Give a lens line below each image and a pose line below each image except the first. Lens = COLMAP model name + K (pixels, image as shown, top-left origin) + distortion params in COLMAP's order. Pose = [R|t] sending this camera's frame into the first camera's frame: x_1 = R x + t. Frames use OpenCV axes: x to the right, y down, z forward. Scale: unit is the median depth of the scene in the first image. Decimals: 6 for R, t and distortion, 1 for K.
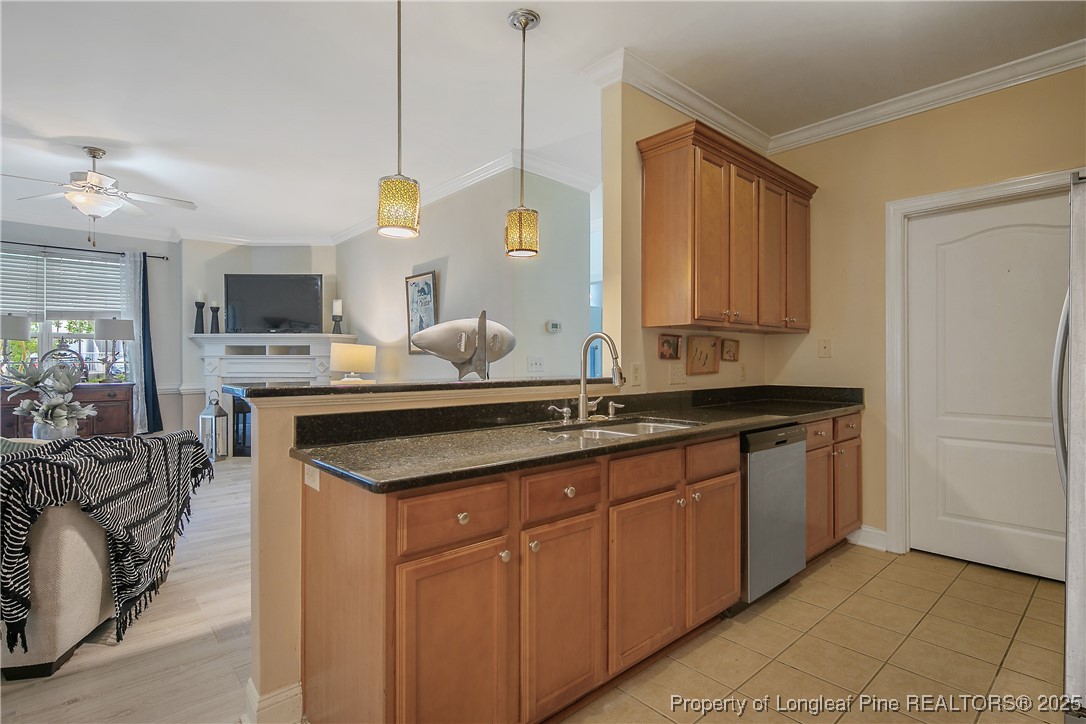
lens RADIAL K [[525.7, 0, 539.8], [0, 525.7, 360.3], [0, 0, 1]] dist [0.000200, -0.002481]
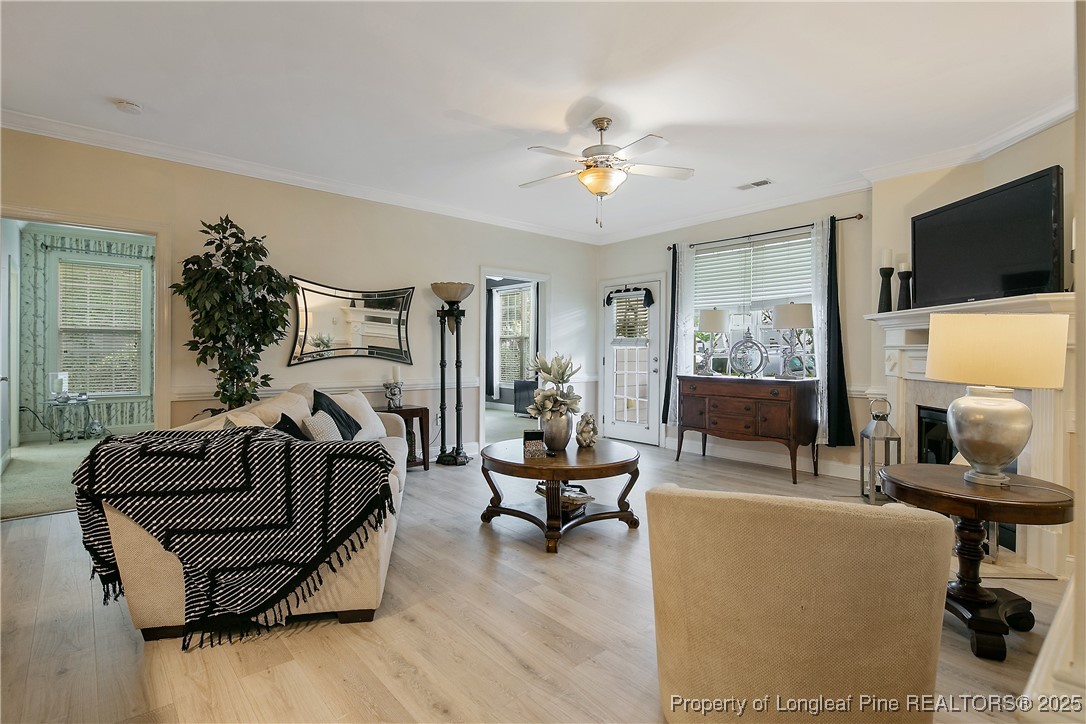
lens RADIAL K [[525.7, 0, 530.6], [0, 525.7, 354.3], [0, 0, 1]] dist [0.000200, -0.002481]
pose [[-0.014064, 0.006021, -0.999883, 0.164120], [-0.004314, 0.999972, 0.006083, -0.002177], [0.999892, 0.004400, -0.014037, 2.109426]]
